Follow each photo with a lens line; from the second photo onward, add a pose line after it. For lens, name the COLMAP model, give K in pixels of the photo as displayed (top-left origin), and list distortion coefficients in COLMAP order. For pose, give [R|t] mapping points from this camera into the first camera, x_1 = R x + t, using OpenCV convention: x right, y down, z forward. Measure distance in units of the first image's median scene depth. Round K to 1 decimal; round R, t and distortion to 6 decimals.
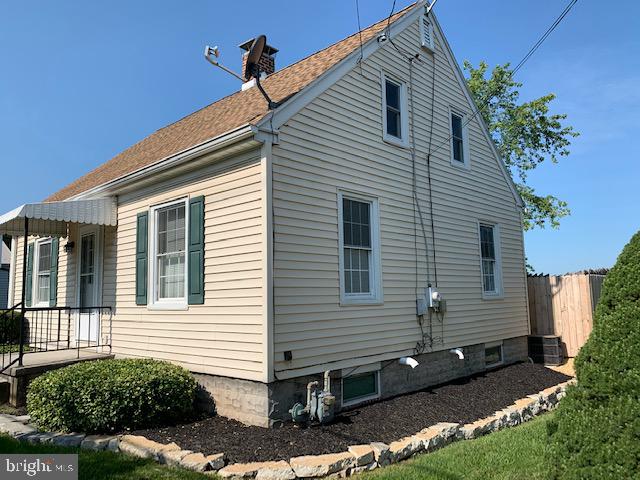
lens RADIAL K [[492.9, 0, 320.0], [0, 492.9, 240.0], [0, 0, 1]] dist [0.043412, -0.081171]
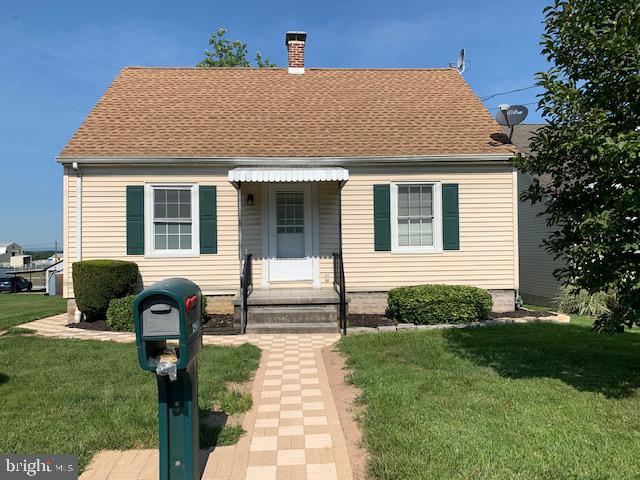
lens RADIAL K [[492.9, 0, 320.0], [0, 492.9, 240.0], [0, 0, 1]] dist [0.043412, -0.081171]
pose [[0.700783, 0.024975, 0.712937, -1.585918], [-0.084255, 0.995290, 0.047953, 0.051703], [-0.708381, -0.093673, 0.699586, 0.156652]]
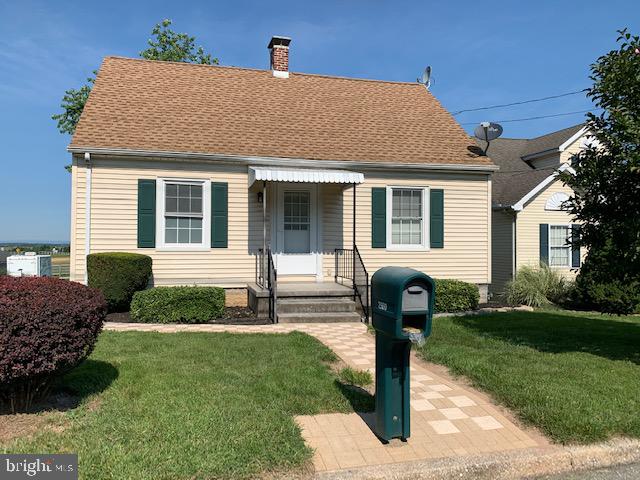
lens RADIAL K [[488.4, 0, 320.0], [0, 488.4, 240.0], [0, 0, 1]] dist [0.034833, -0.041999]
pose [[0.556611, 0.034143, 0.830071, -1.844325], [-0.112010, 0.993116, 0.034260, 0.079532], [-0.823187, -0.112045, 0.556604, 0.324221]]
